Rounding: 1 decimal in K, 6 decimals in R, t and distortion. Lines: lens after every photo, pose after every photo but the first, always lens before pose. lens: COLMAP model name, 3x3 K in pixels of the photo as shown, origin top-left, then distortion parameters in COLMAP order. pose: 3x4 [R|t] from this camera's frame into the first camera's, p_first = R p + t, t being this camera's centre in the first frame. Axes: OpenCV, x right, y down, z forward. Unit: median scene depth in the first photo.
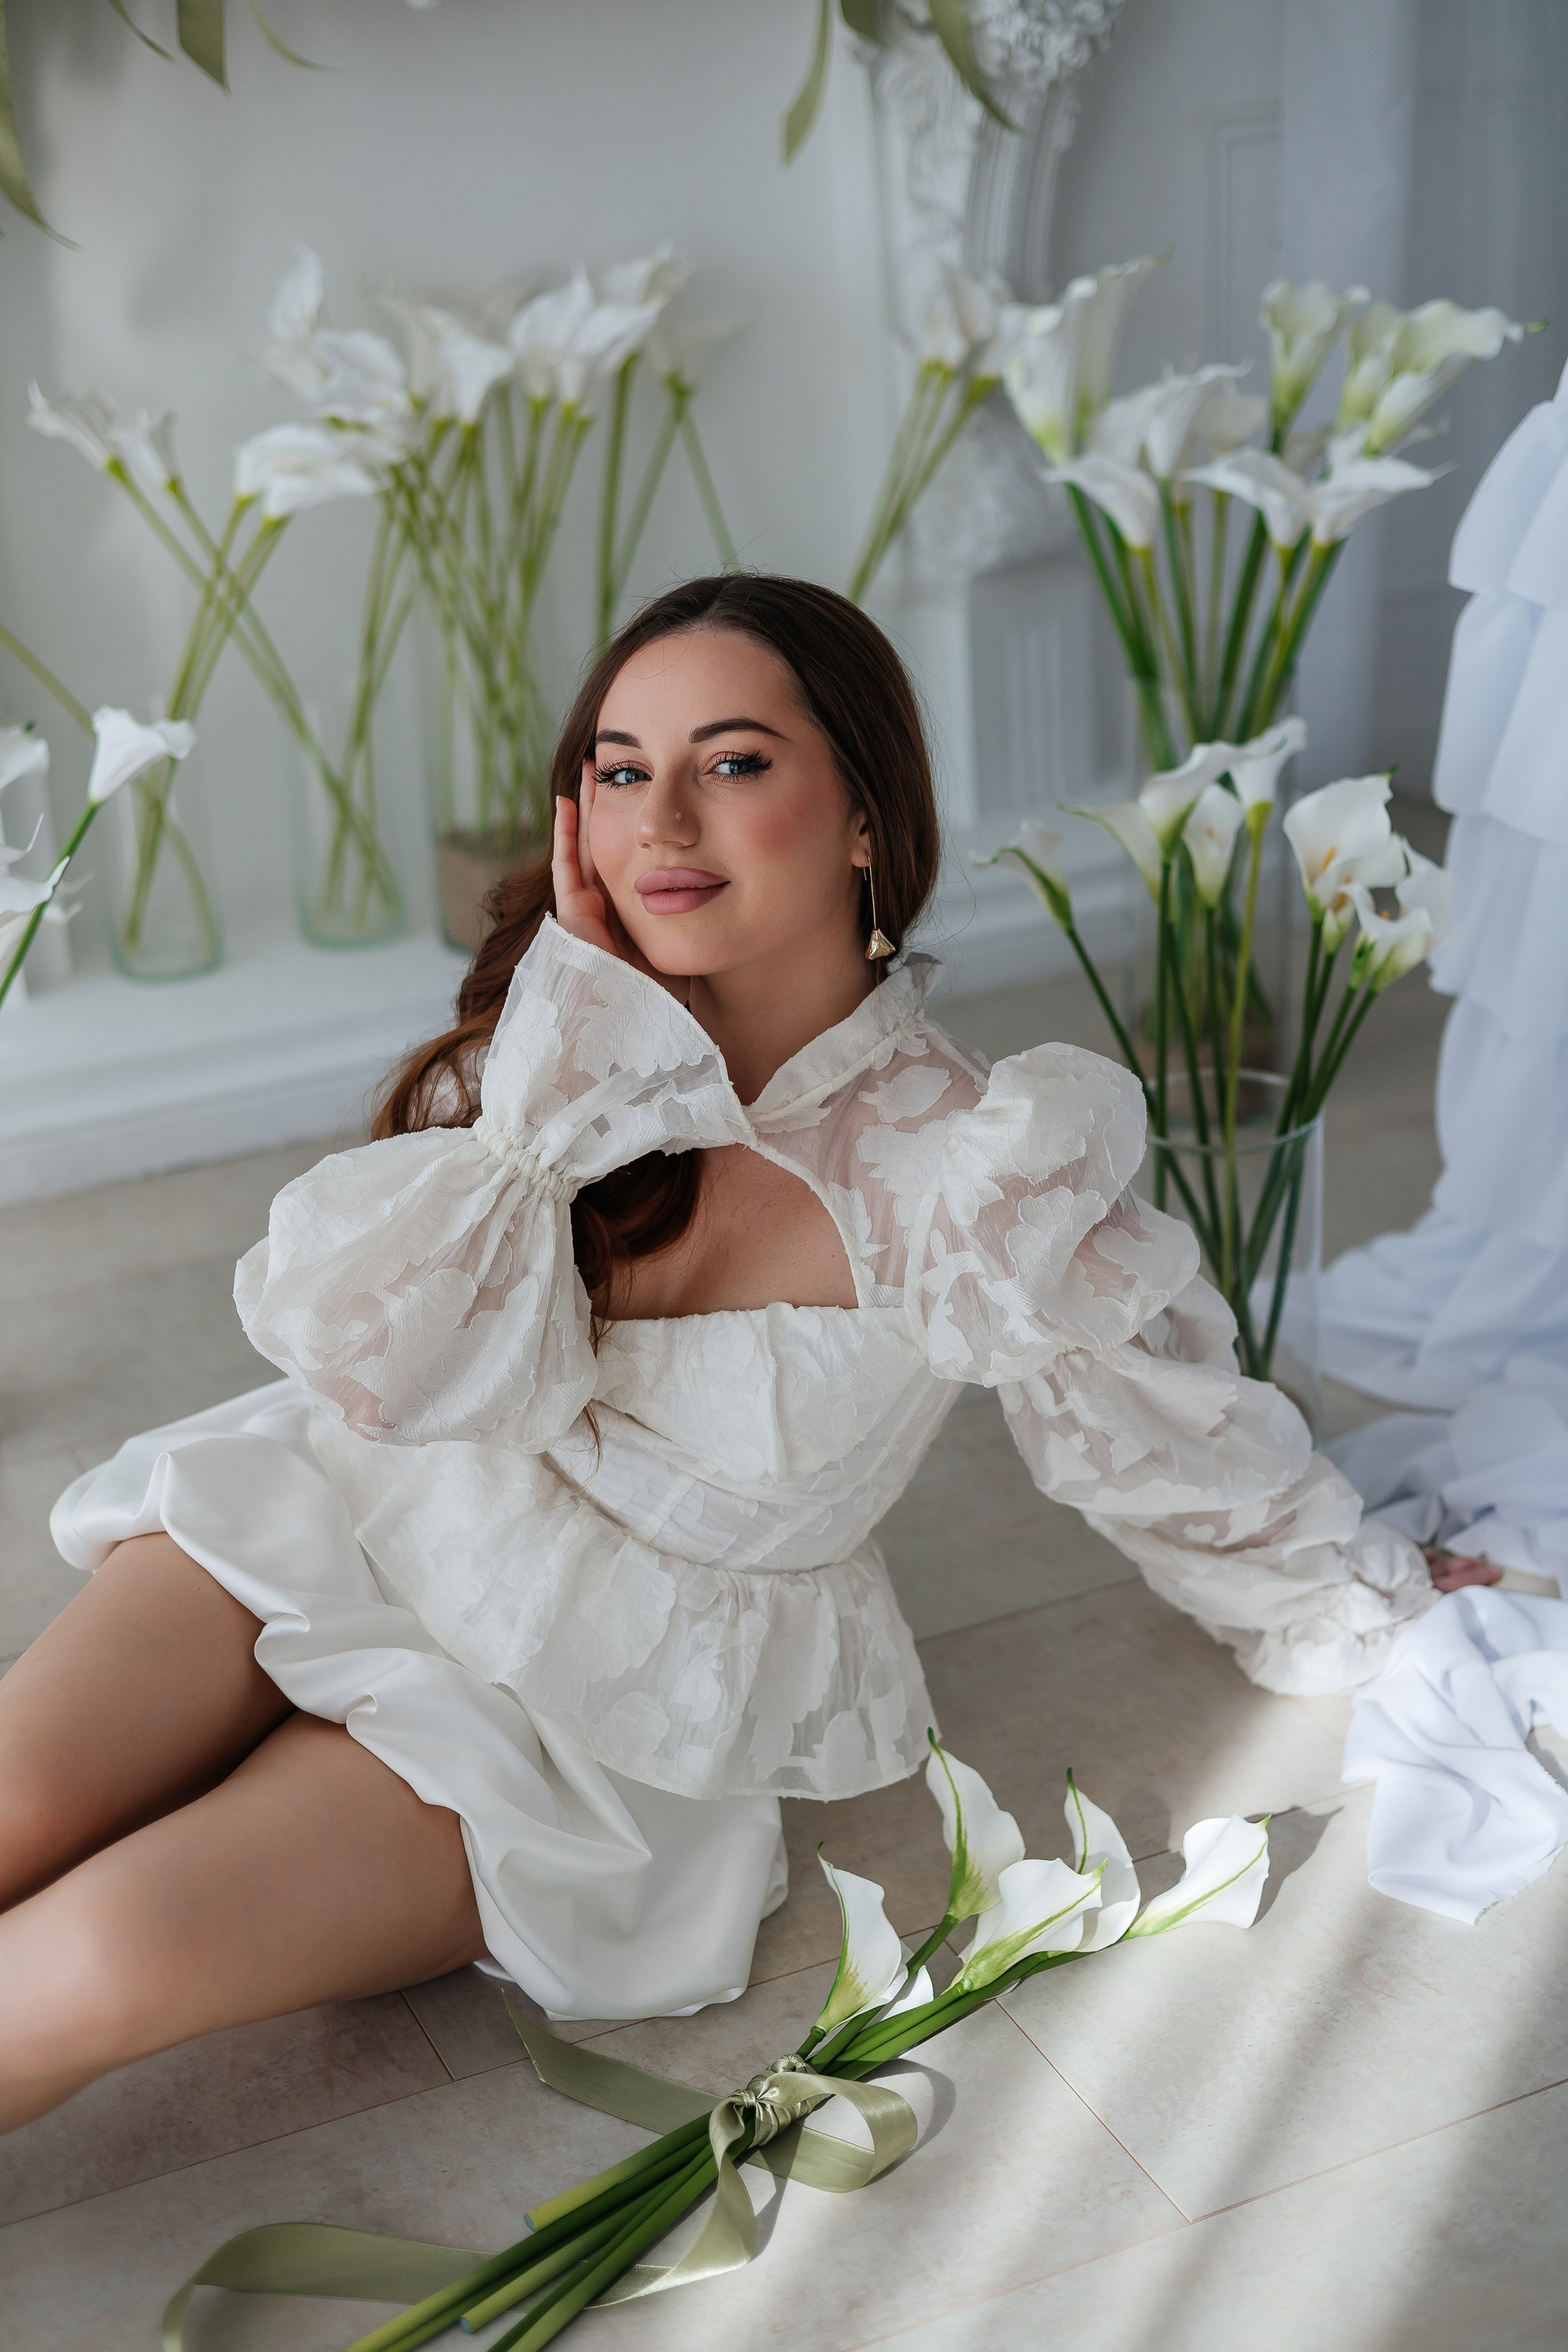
lens RADIAL K [[3298.2, 0, 756.4], [0, 3298.2, 1177.2], [0, 0, 1]] dist [0.007428, 0.047637]
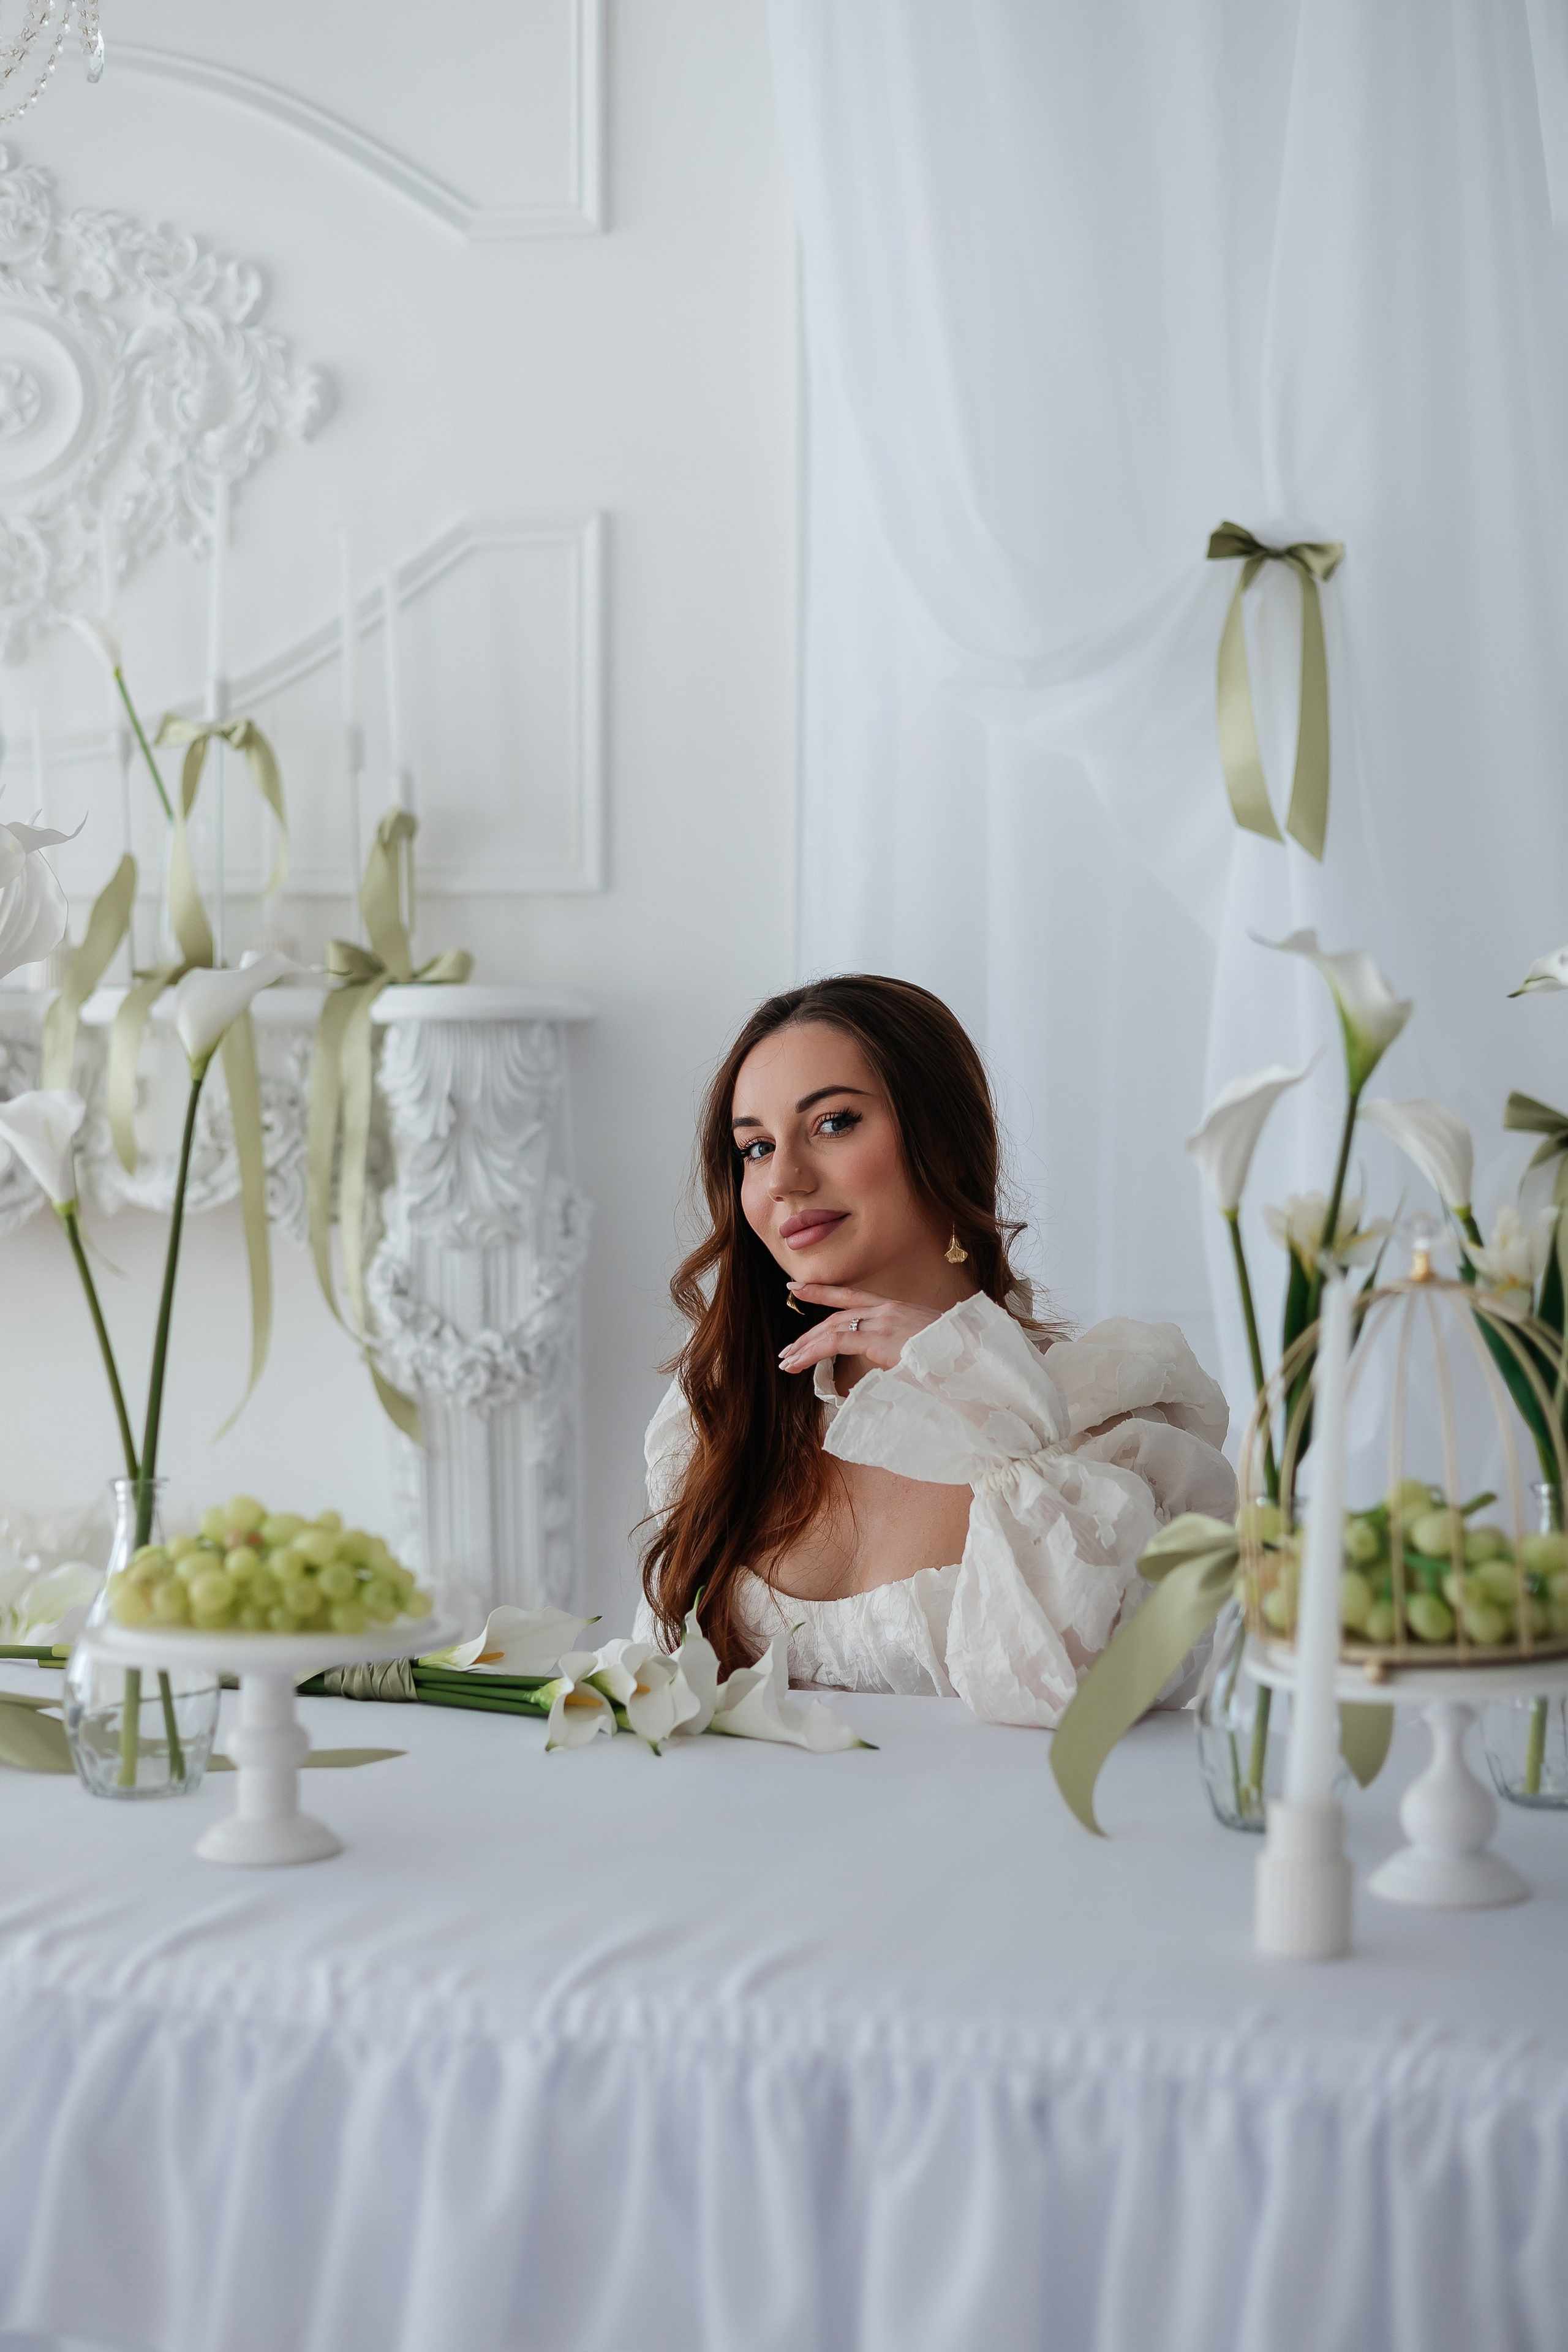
lens RADIAL K [[3420.4, 0, 784.0], [0, 3420.4, 1176.0], [0, 0, 1]] dist [-0.002934, 0.010041]
pose [[0.792111, 0.075214, -0.605725, 0.900704], [-0.277644, 0.928169, -0.247824, -0.171644], [0.543575, 0.364480, 0.756095, 0.228000]]
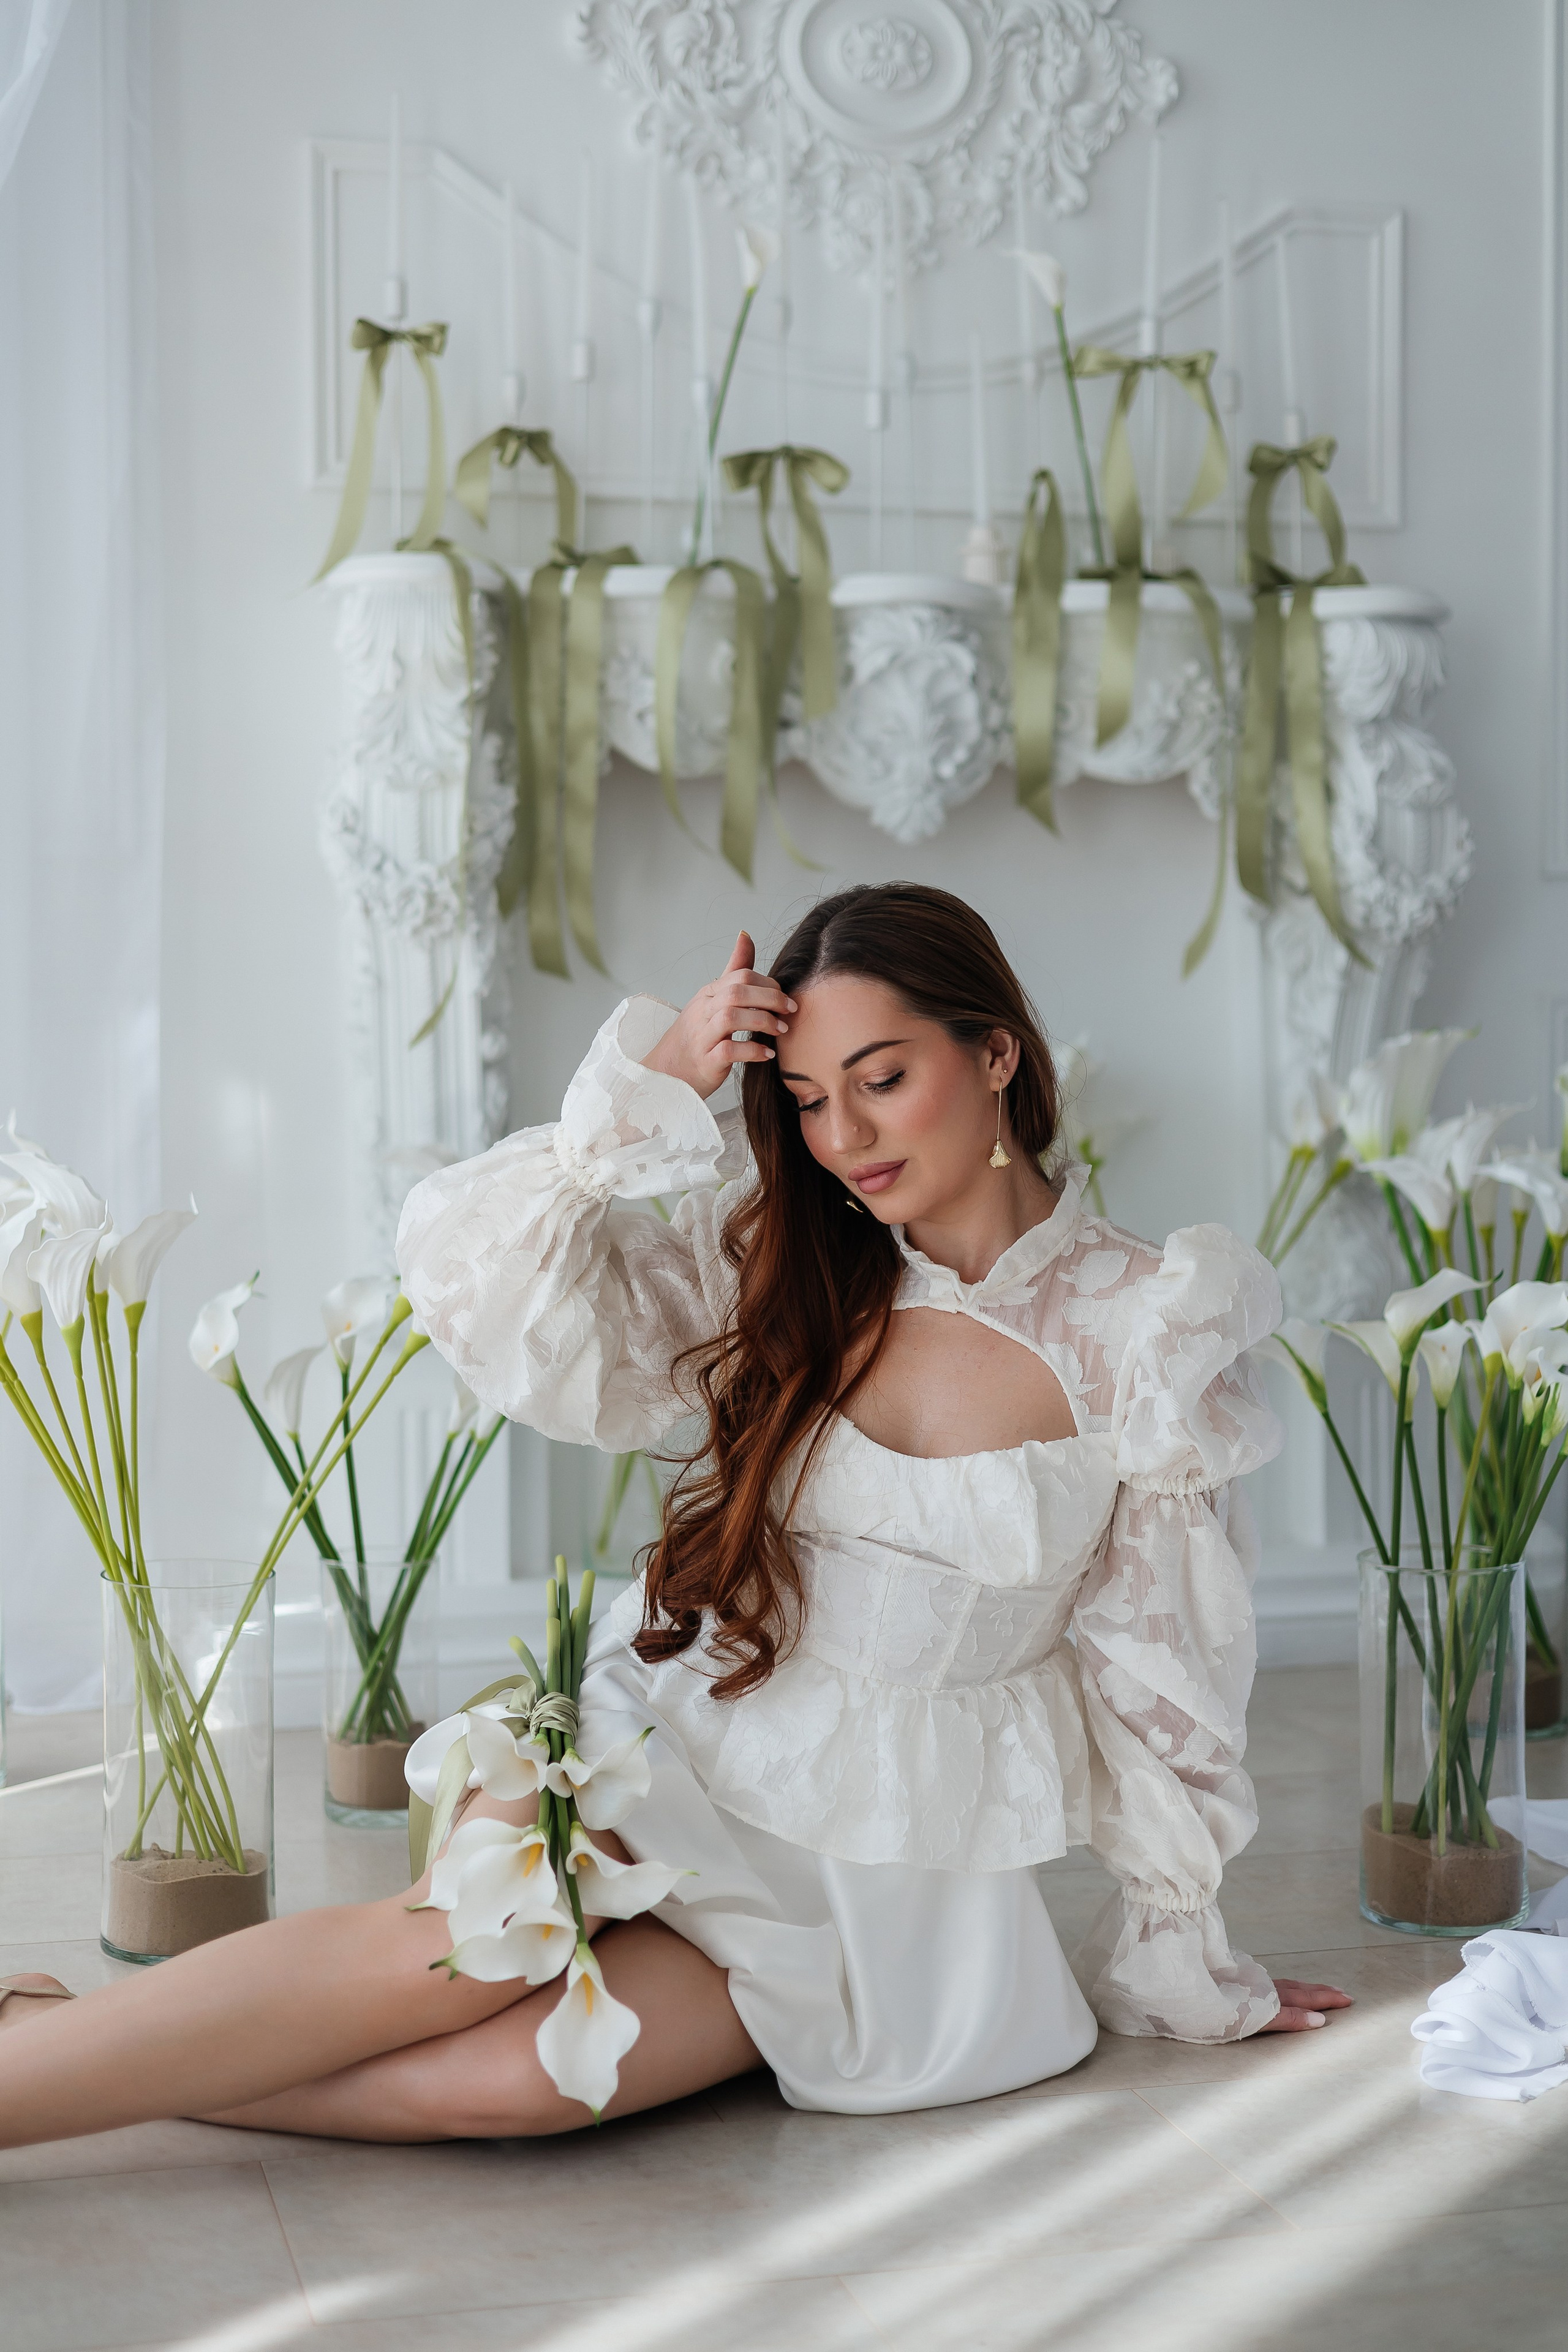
lens RADIAL K [[3298.2, 0, 756.4], [0, 3298.2, 1177.2], [0, 0, 1]] dist [0.007428, 0.047637]
pose [[0.984104, 0.054226, -0.169114, 0.070055], [-0.110749, 0.931790, -0.345691, 0.233817], [0.138833, 0.358925, 0.922983, -0.171349]]
